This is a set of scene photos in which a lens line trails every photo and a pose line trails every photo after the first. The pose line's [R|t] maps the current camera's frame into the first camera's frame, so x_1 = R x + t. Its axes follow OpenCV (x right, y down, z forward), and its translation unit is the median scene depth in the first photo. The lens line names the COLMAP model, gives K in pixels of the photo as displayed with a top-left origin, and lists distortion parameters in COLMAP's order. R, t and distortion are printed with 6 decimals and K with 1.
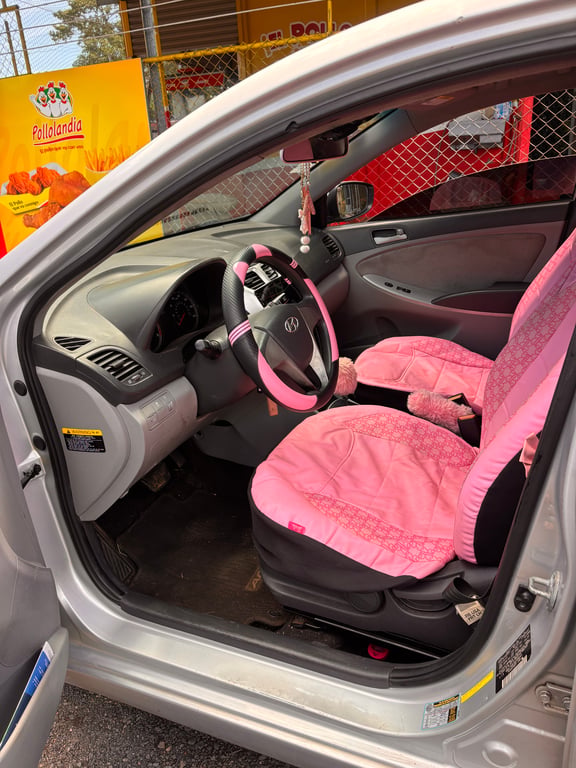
lens RADIAL K [[585.9, 0, 288.0], [0, 585.9, 384.0], [0, 0, 1]] dist [0.077945, -0.073410]
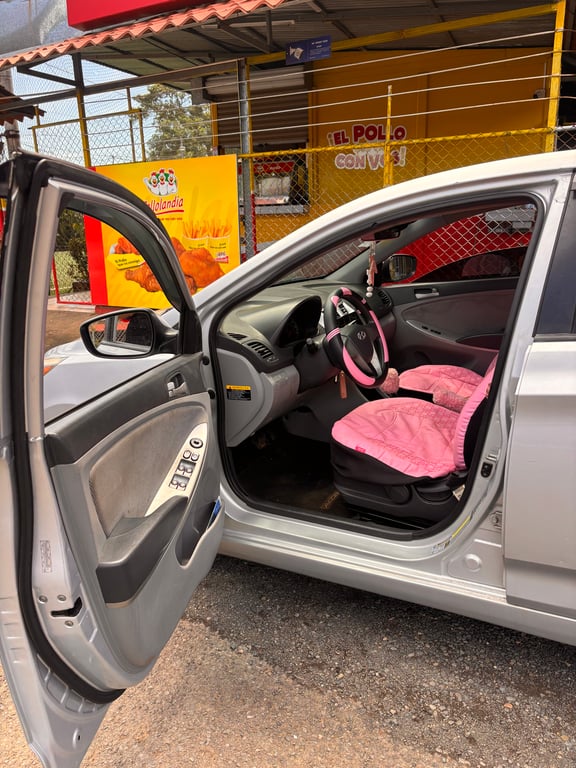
lens RADIAL K [[585.9, 0, 288.0], [0, 585.9, 384.0], [0, 0, 1]] dist [0.077945, -0.073410]
pose [[0.996074, 0.058774, -0.066203, -0.070090], [-0.065646, 0.992098, -0.106925, 0.188115], [0.059395, 0.110851, 0.992061, -0.534372]]
